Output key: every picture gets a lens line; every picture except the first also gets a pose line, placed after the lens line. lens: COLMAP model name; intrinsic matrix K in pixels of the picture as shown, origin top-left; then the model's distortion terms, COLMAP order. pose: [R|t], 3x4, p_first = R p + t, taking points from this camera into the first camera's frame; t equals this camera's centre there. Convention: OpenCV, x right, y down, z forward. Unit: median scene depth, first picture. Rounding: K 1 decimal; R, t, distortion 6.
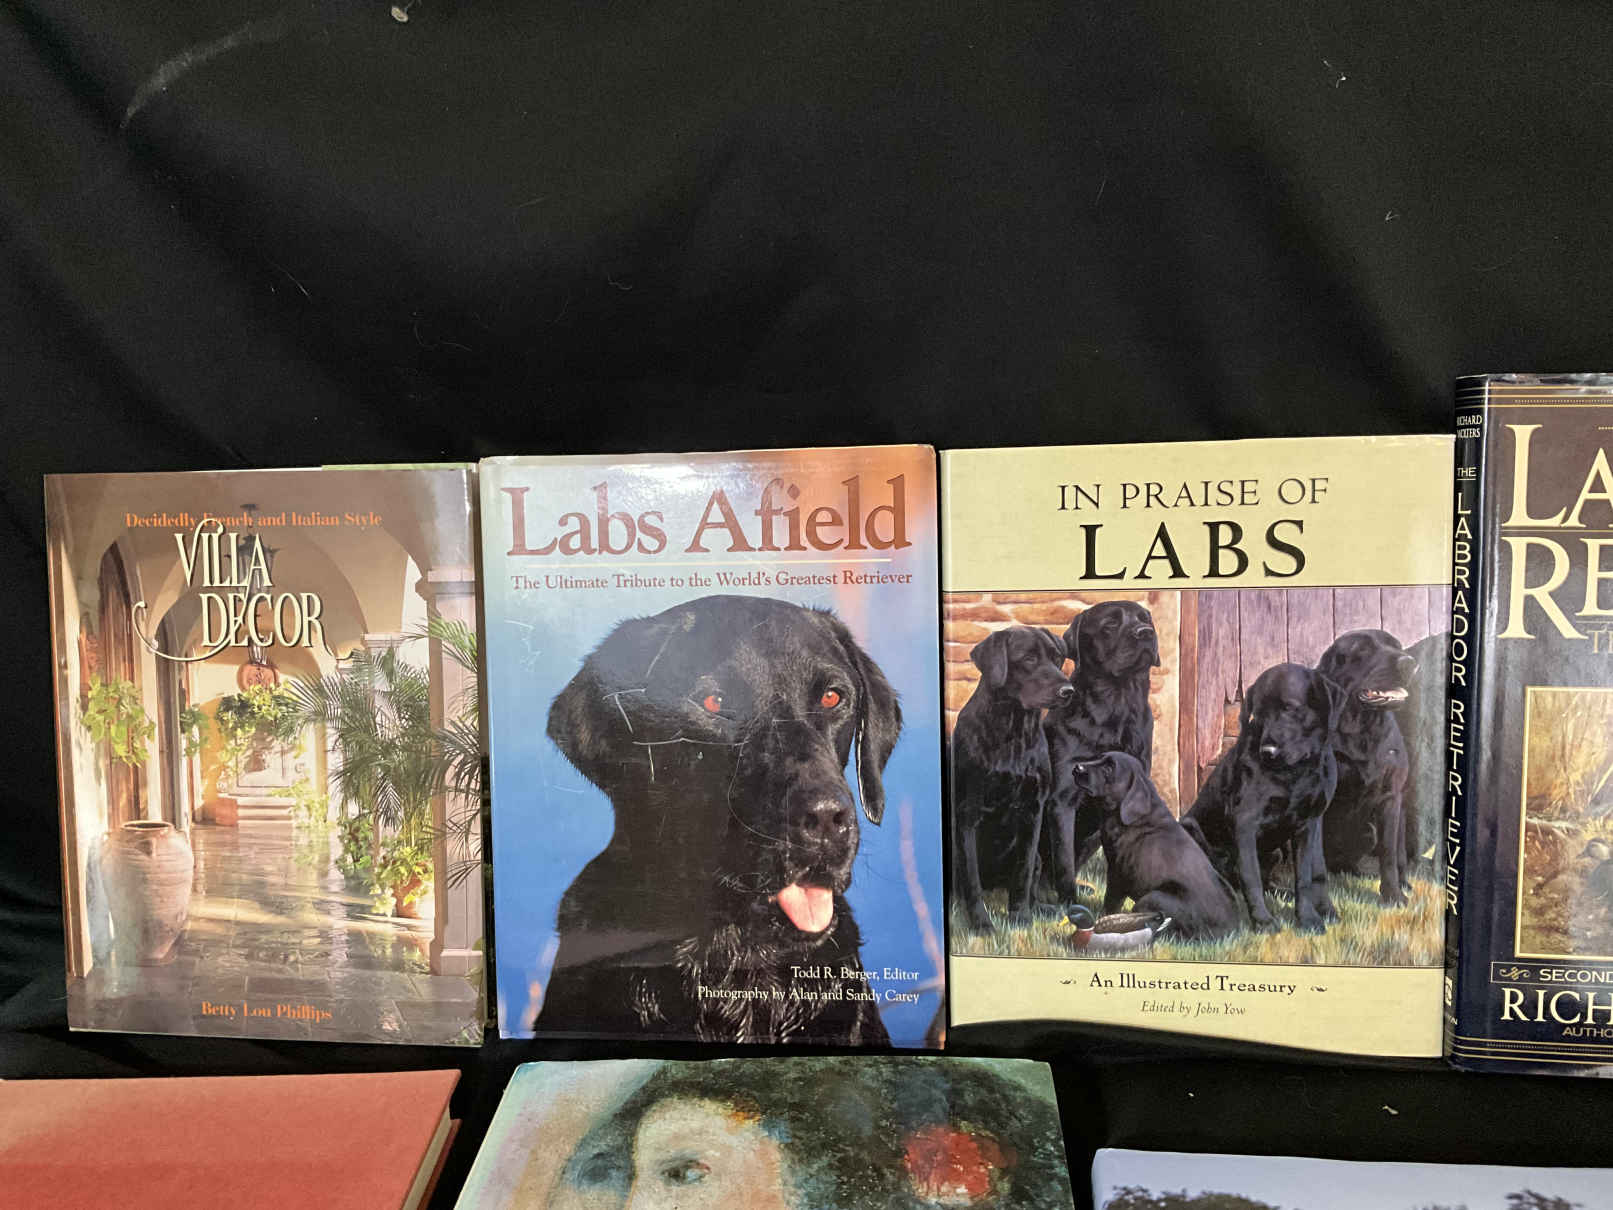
lens RADIAL K [[1354.4, 0, 801.1], [0, 1354.4, 595.2], [0, 0, 1]] dist [0.052916, -0.096895]
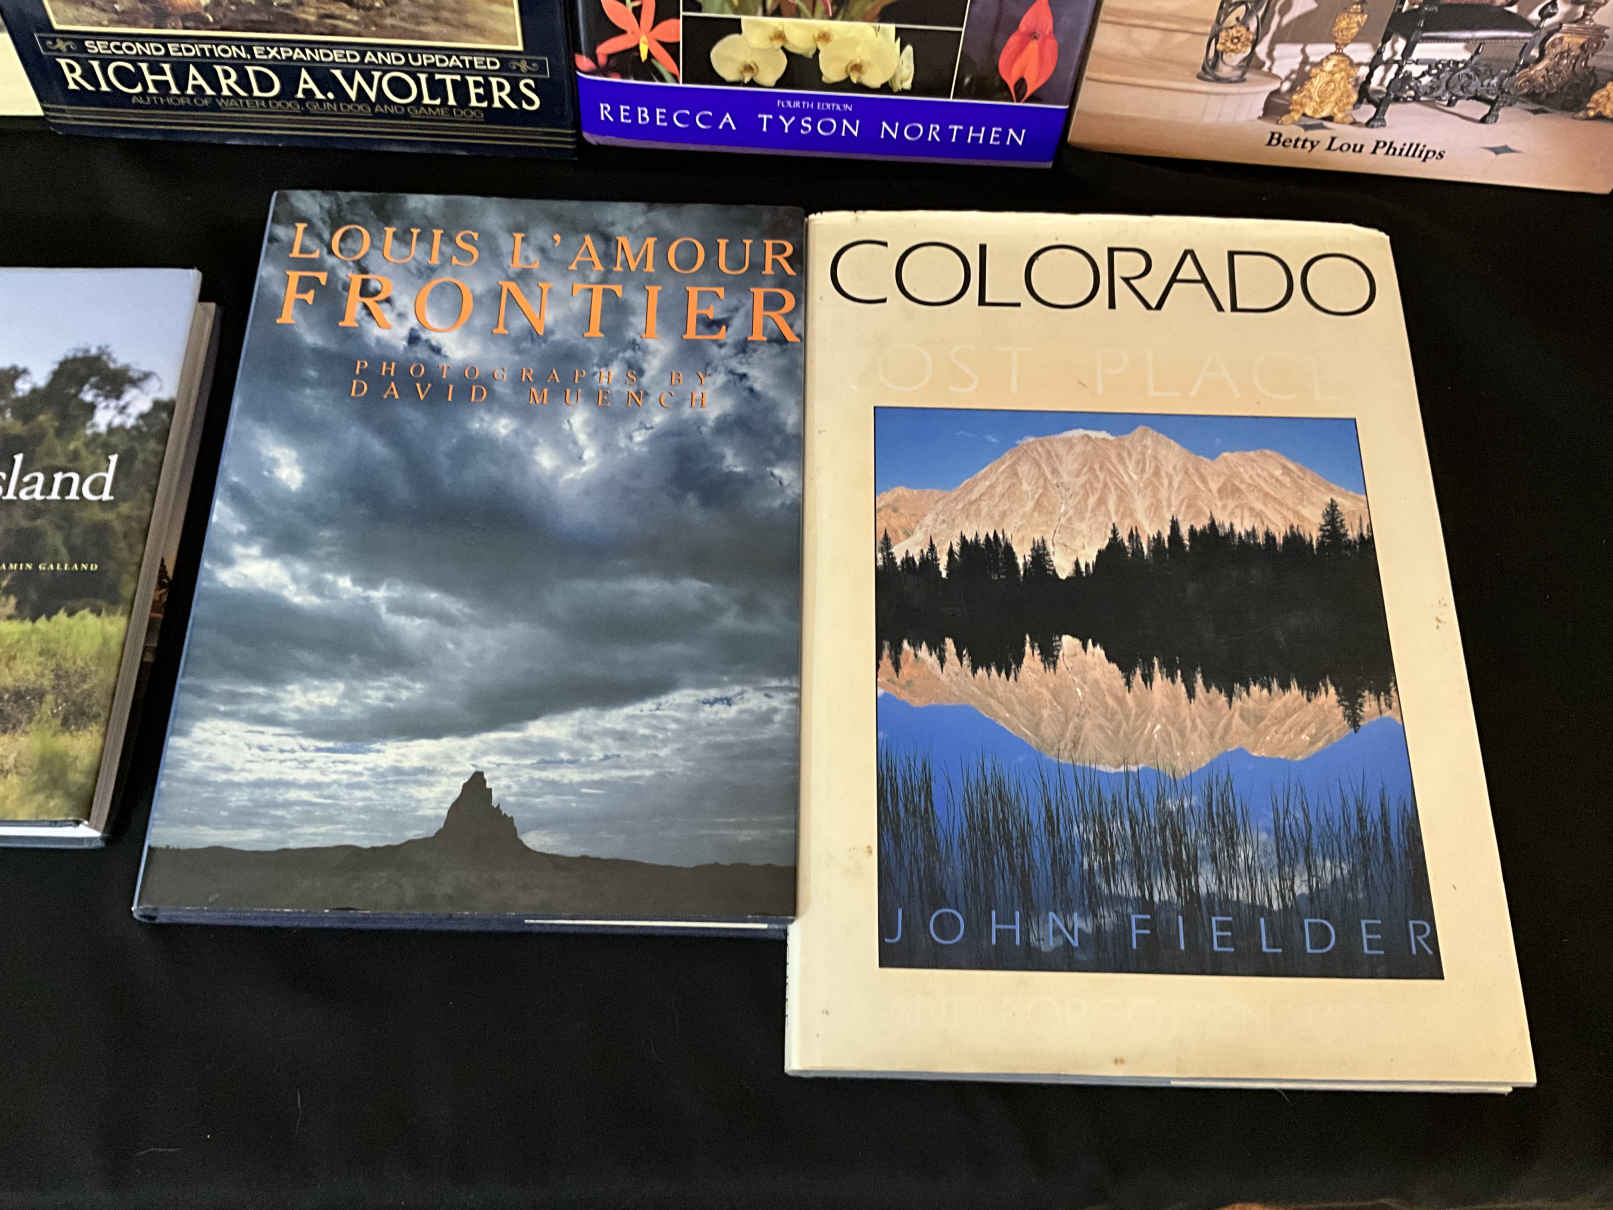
lens RADIAL K [[1354.4, 0, 800.3], [0, 1354.4, 613.7], [0, 0, 1]] dist [0.052916, -0.096895]
pose [[0.987937, -0.085526, 0.129092, 0.838122], [-0.046594, 0.630833, 0.774519, -0.228506], [-0.147677, -0.771191, 0.619238, 0.011785]]
